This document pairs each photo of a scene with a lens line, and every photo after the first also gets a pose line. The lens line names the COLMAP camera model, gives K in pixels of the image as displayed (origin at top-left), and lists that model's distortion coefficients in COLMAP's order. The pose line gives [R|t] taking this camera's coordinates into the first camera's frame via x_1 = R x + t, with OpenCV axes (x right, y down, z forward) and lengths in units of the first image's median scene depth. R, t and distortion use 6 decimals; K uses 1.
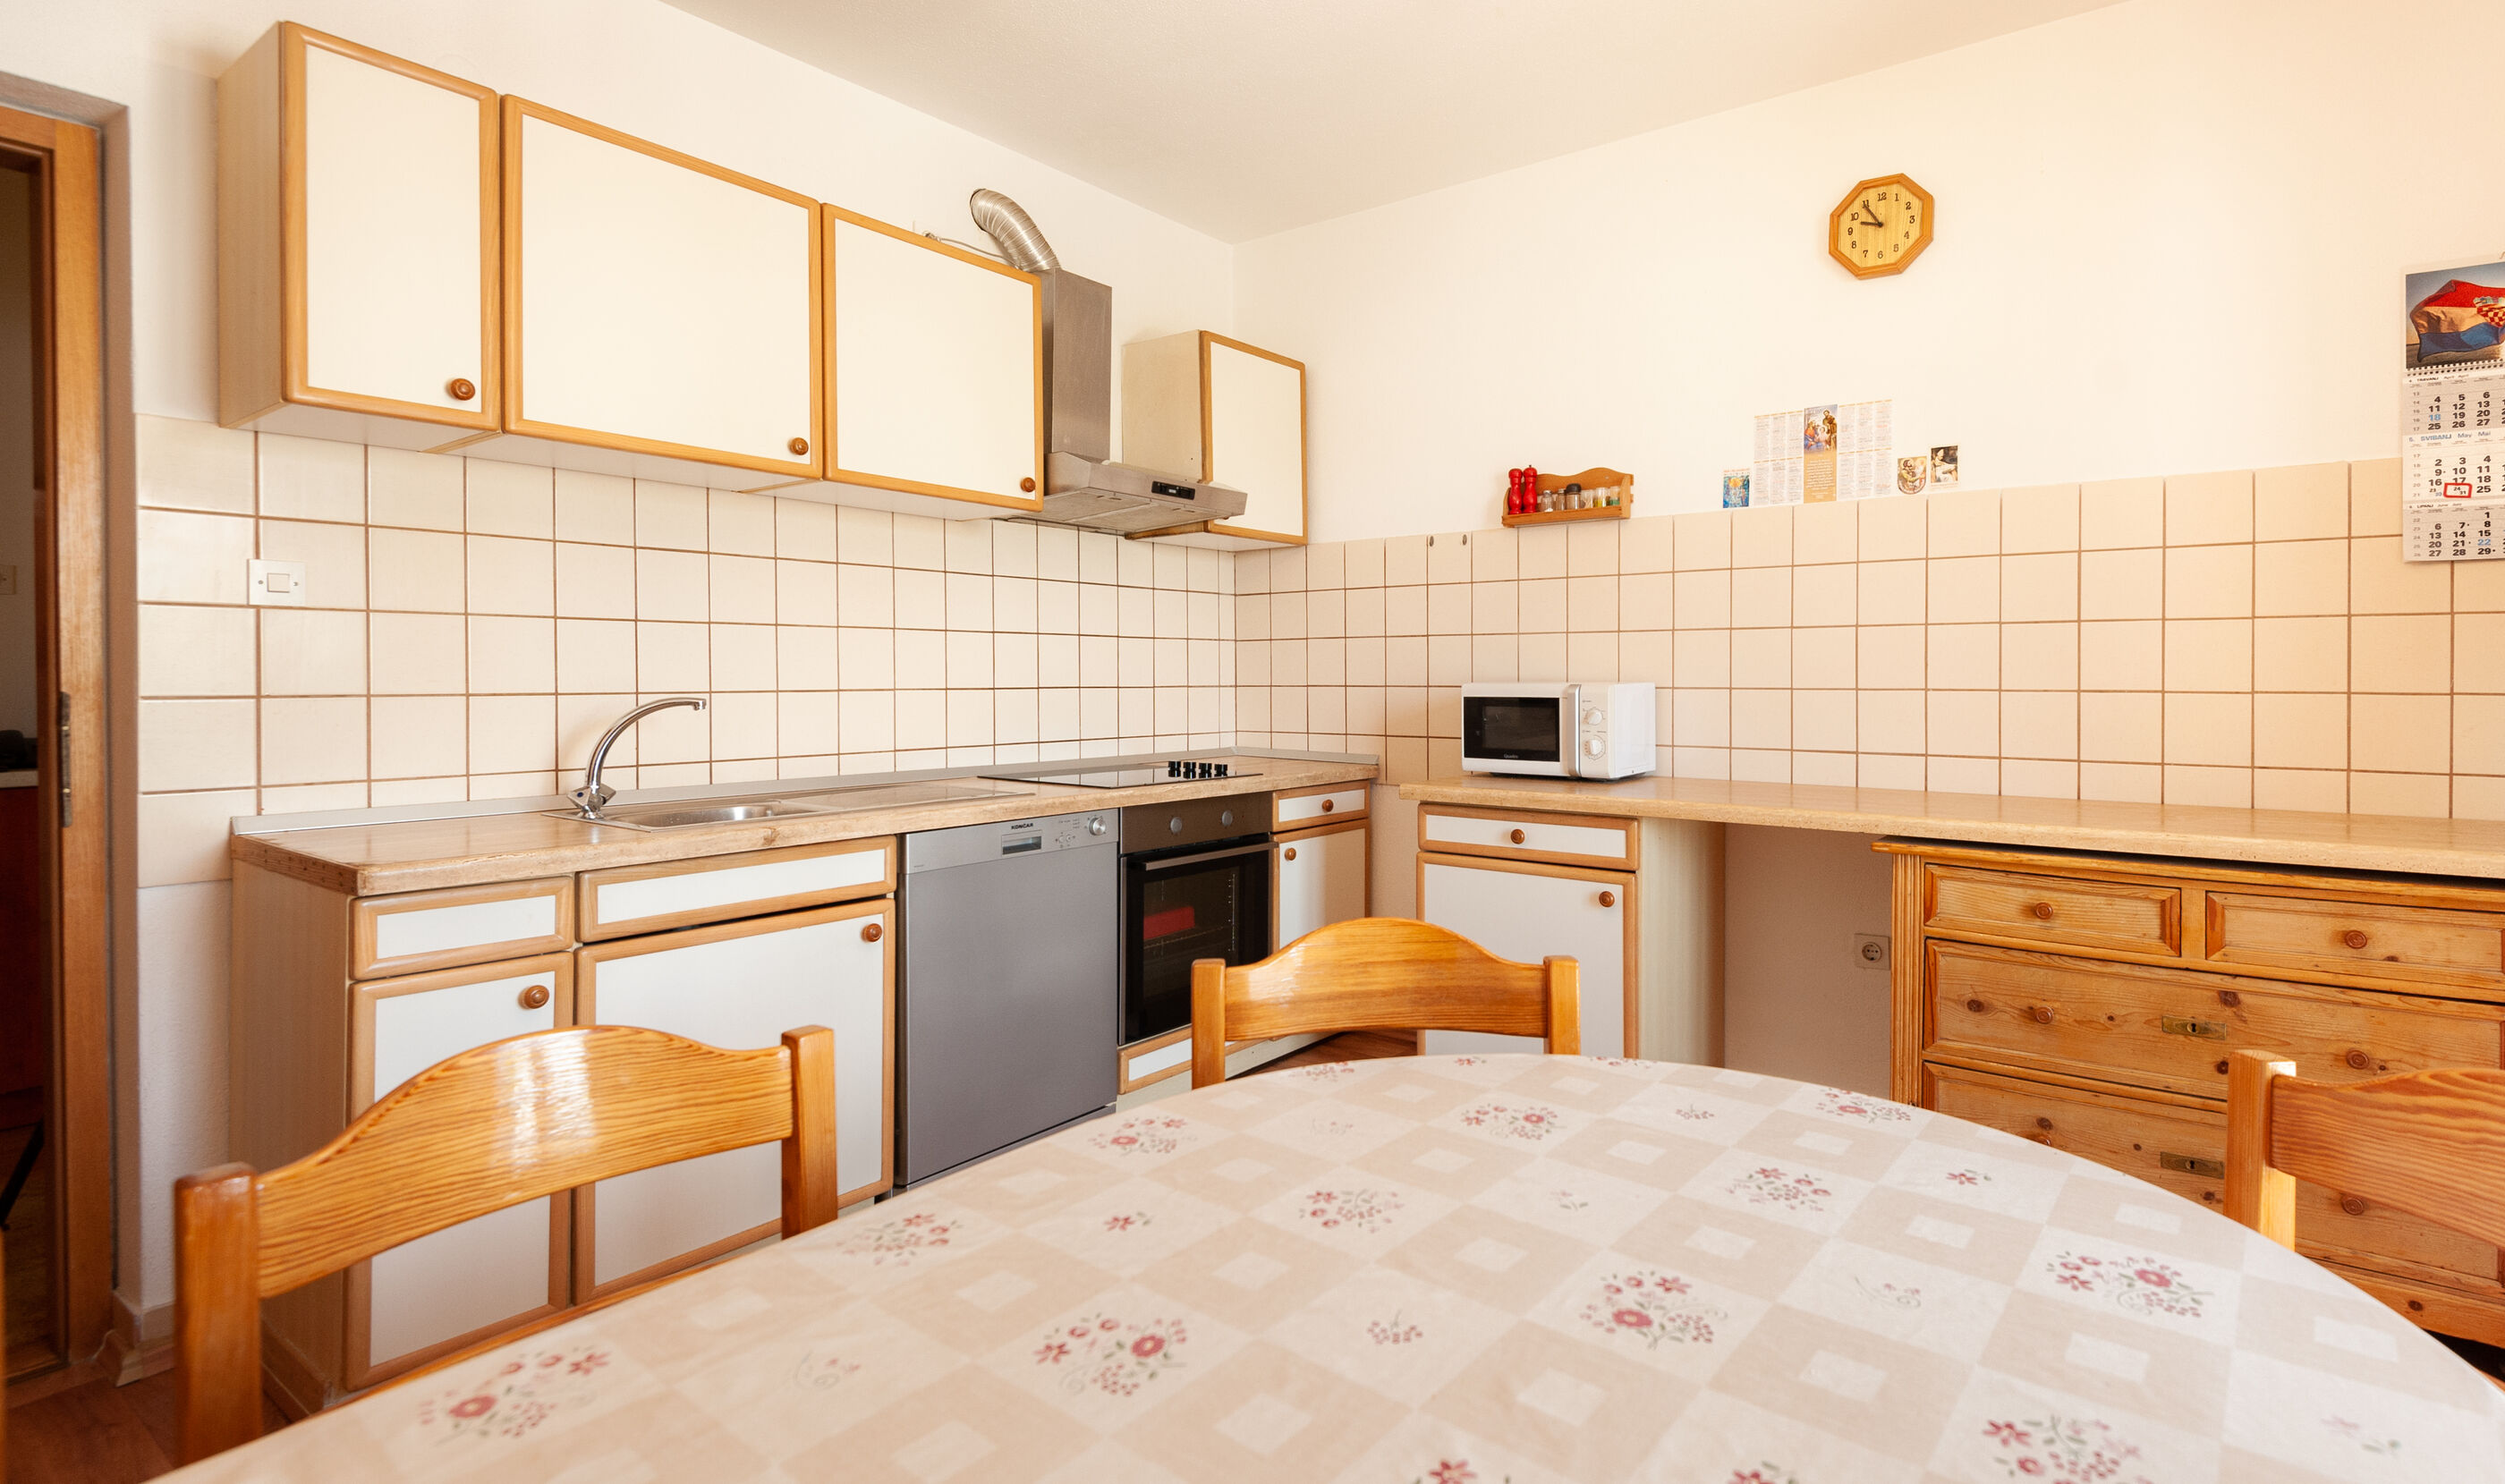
lens RADIAL K [[1243.3, 0, 1350.6], [0, 1243.3, 692.2], [0, 0, 1]] dist [0.025070, -0.003043]
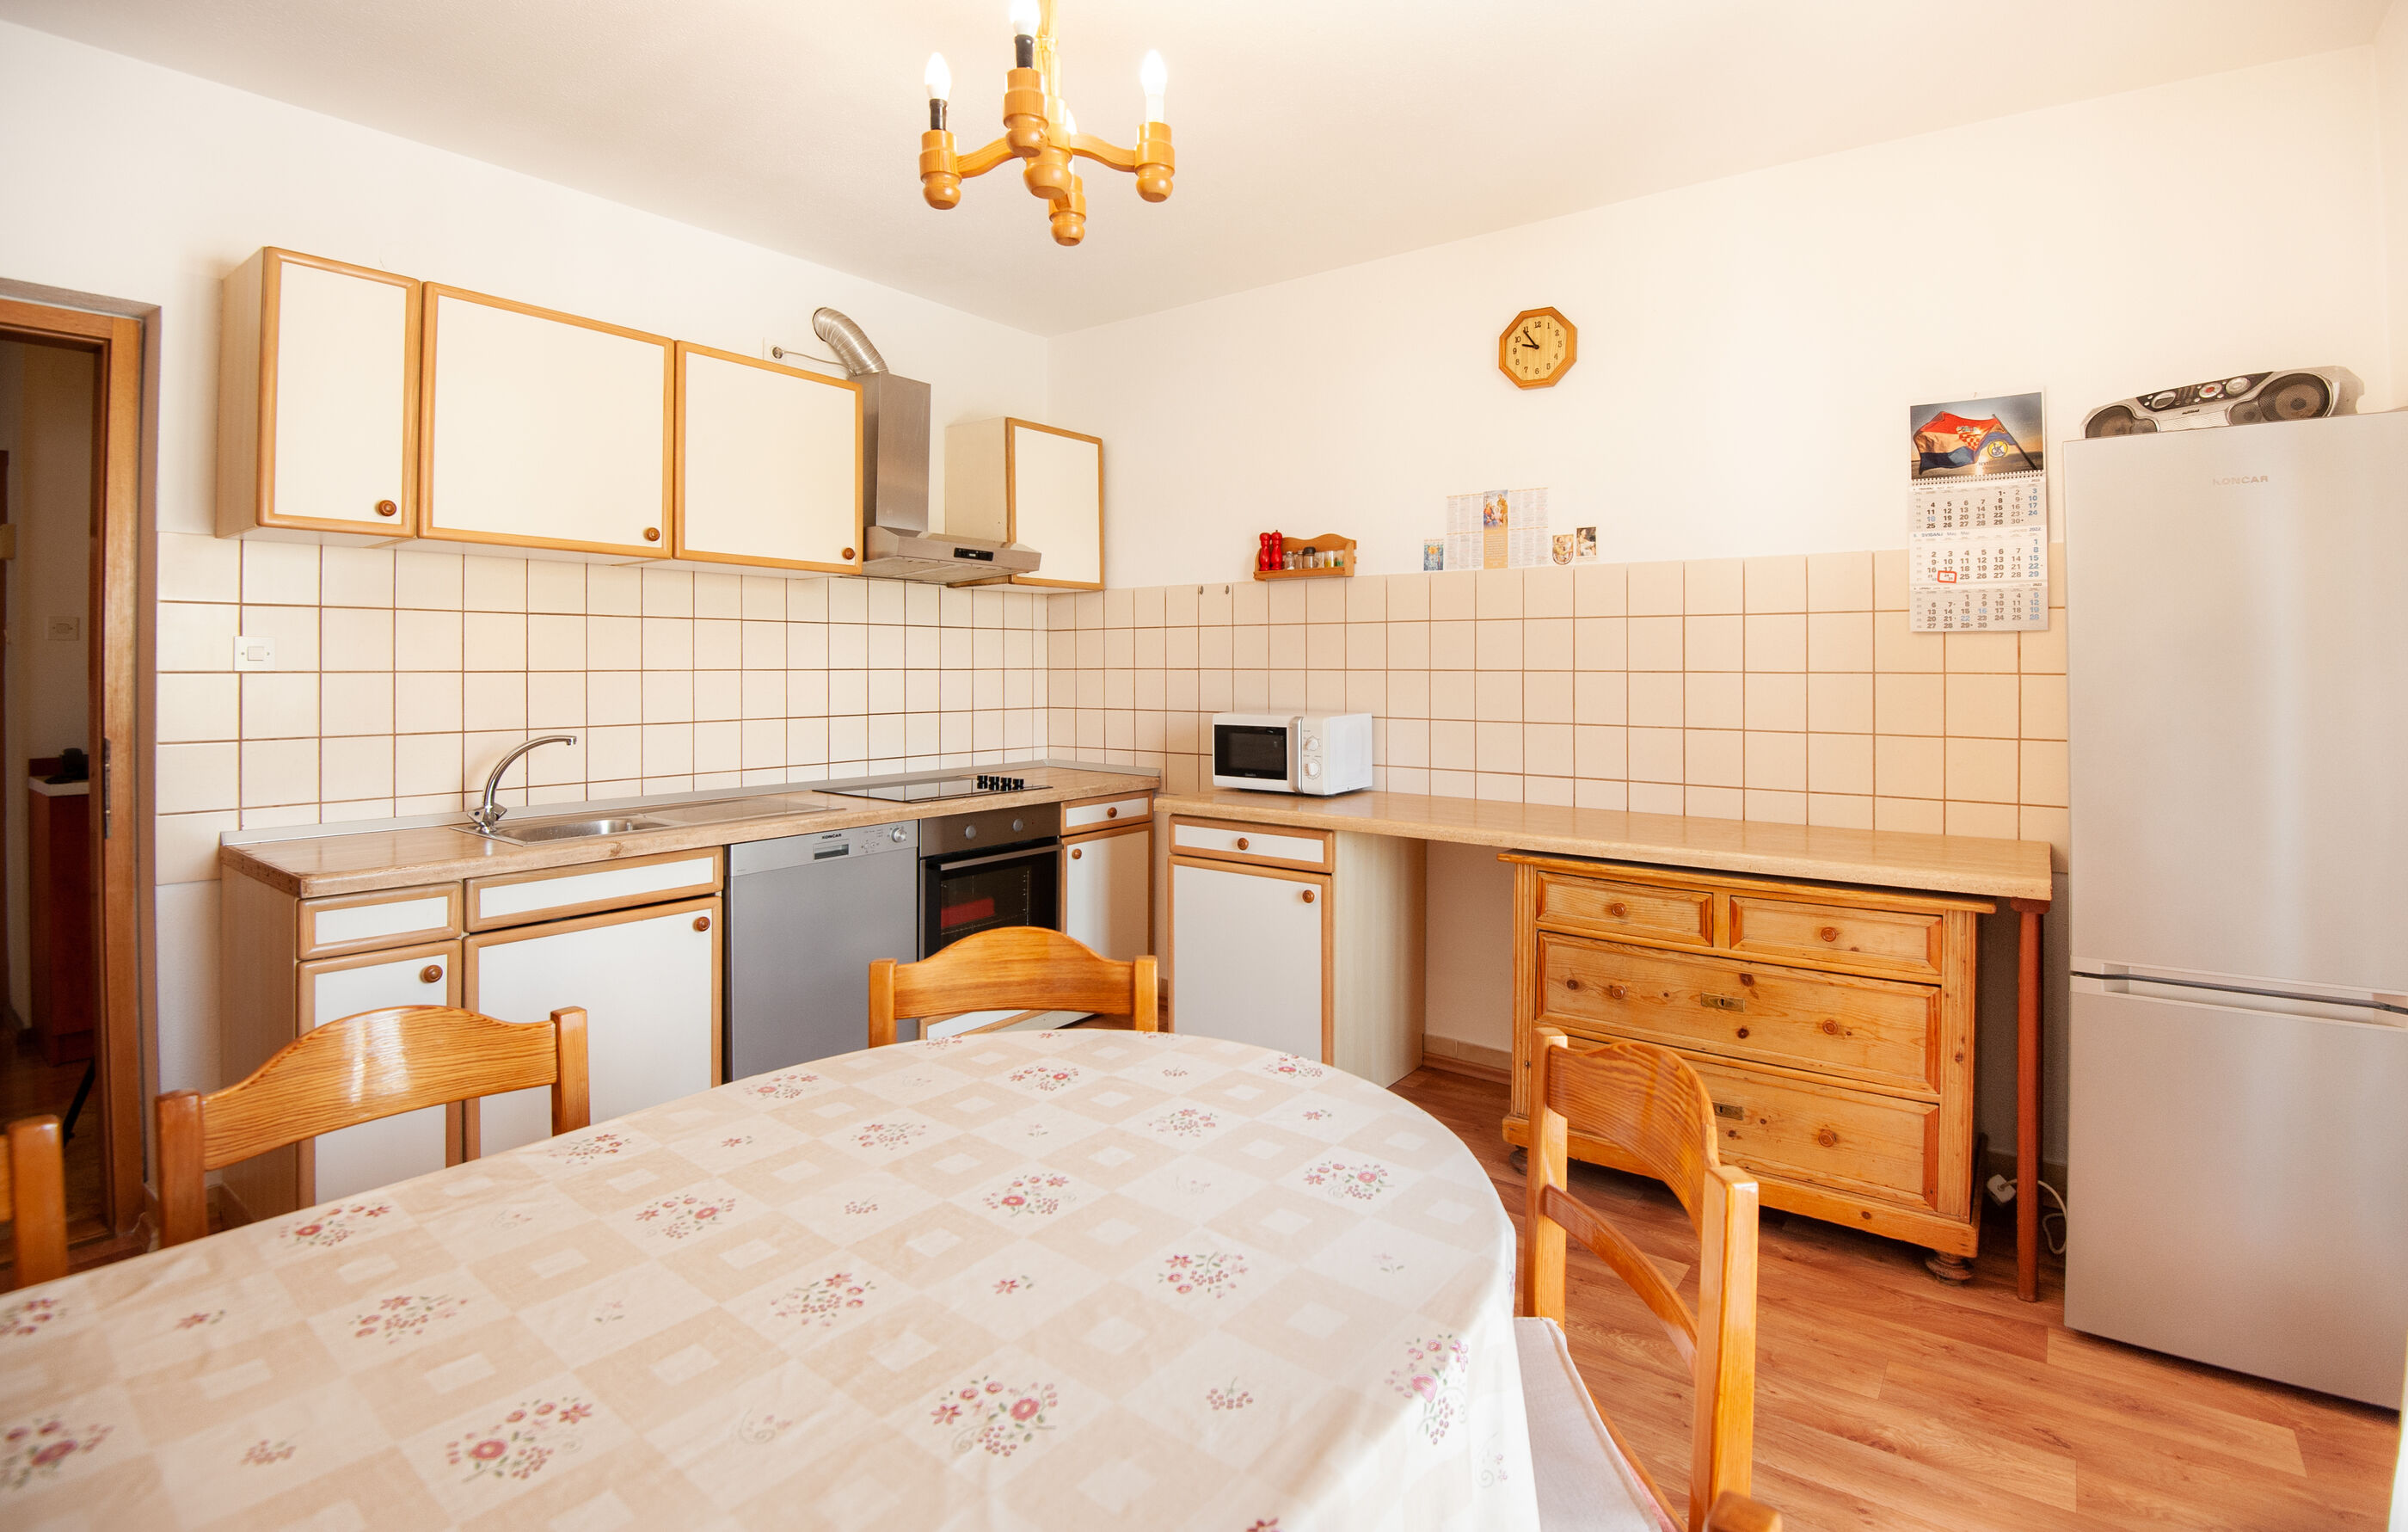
lens RADIAL K [[1154.8, 0, 1241.5], [0, 1154.8, 662.2], [0, 0, 1]] dist [-0.014743, -0.007399]
pose [[0.999960, 0.000608, -0.008898, 0.170210], [-0.000734, 0.999899, -0.014204, -0.055100], [0.008889, 0.014210, 0.999860, -0.156932]]
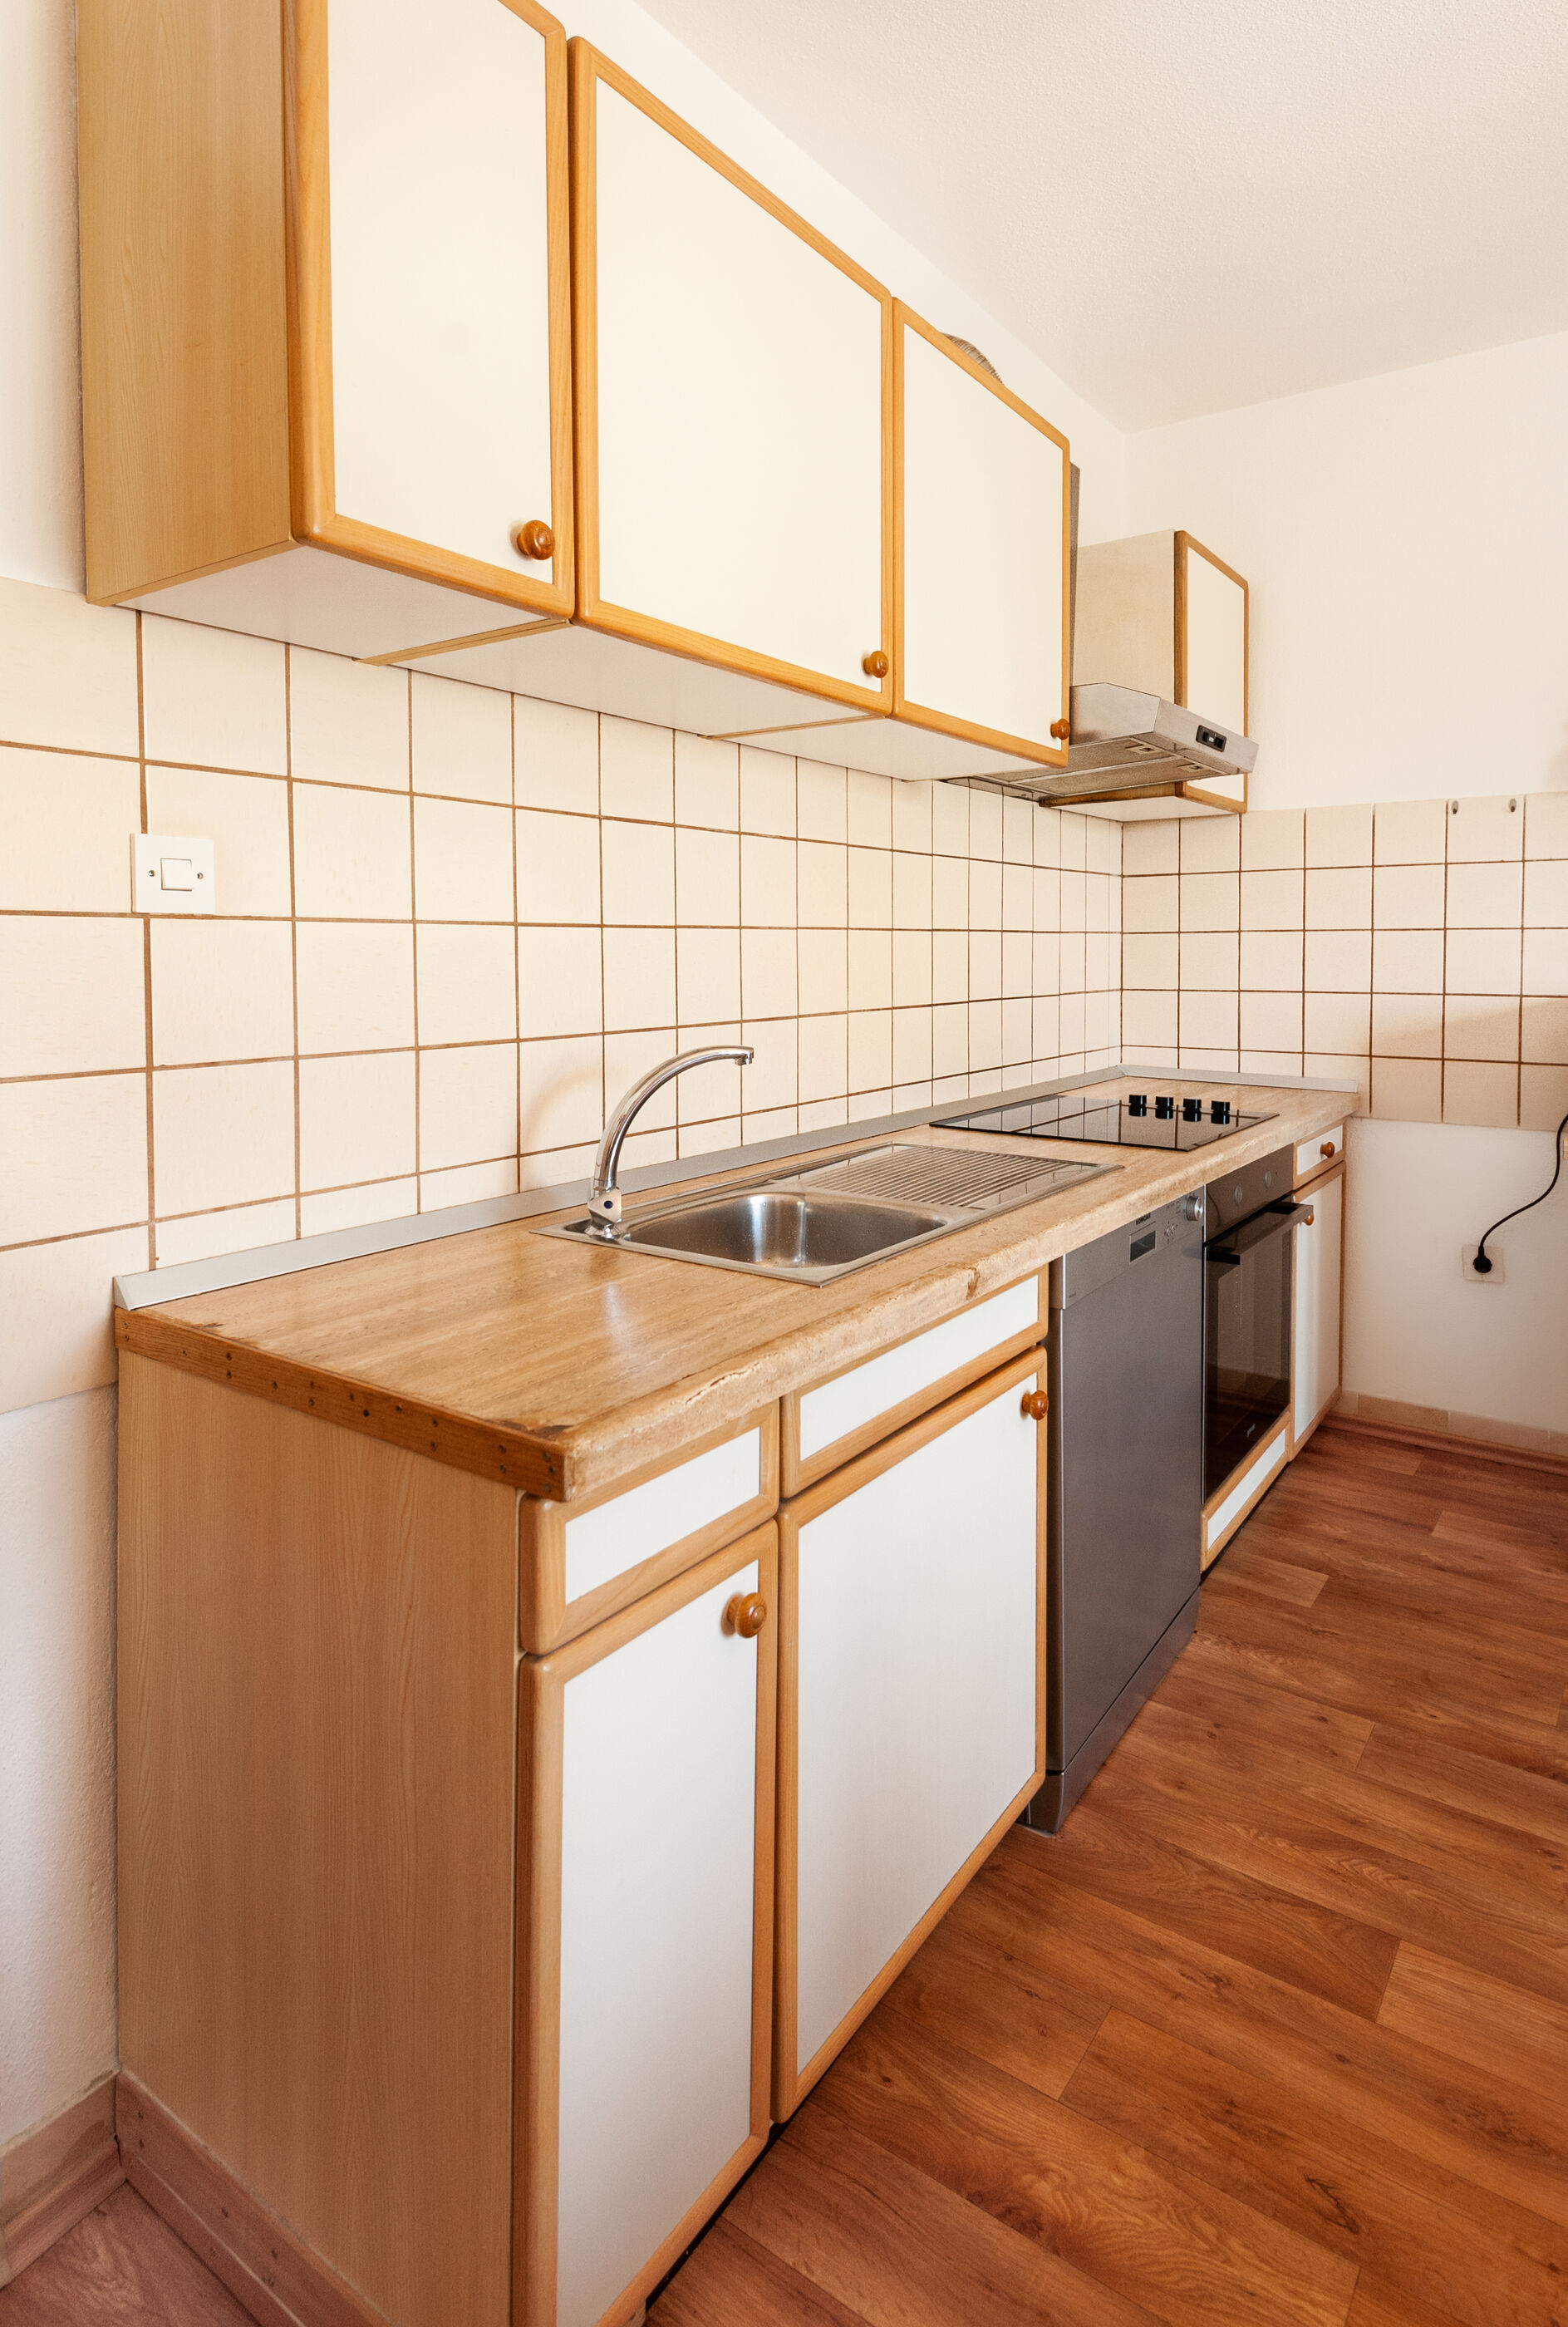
lens RADIAL K [[1235.6, 0, 902.8], [0, 1235.6, 987.5], [0, 0, 1]] dist [0.020785, 0.002554]
pose [[0.997662, -0.001791, 0.068315, -0.501433], [0.000039, 0.999671, 0.025647, -0.044012], [-0.068339, -0.025584, 0.997334, 0.362954]]
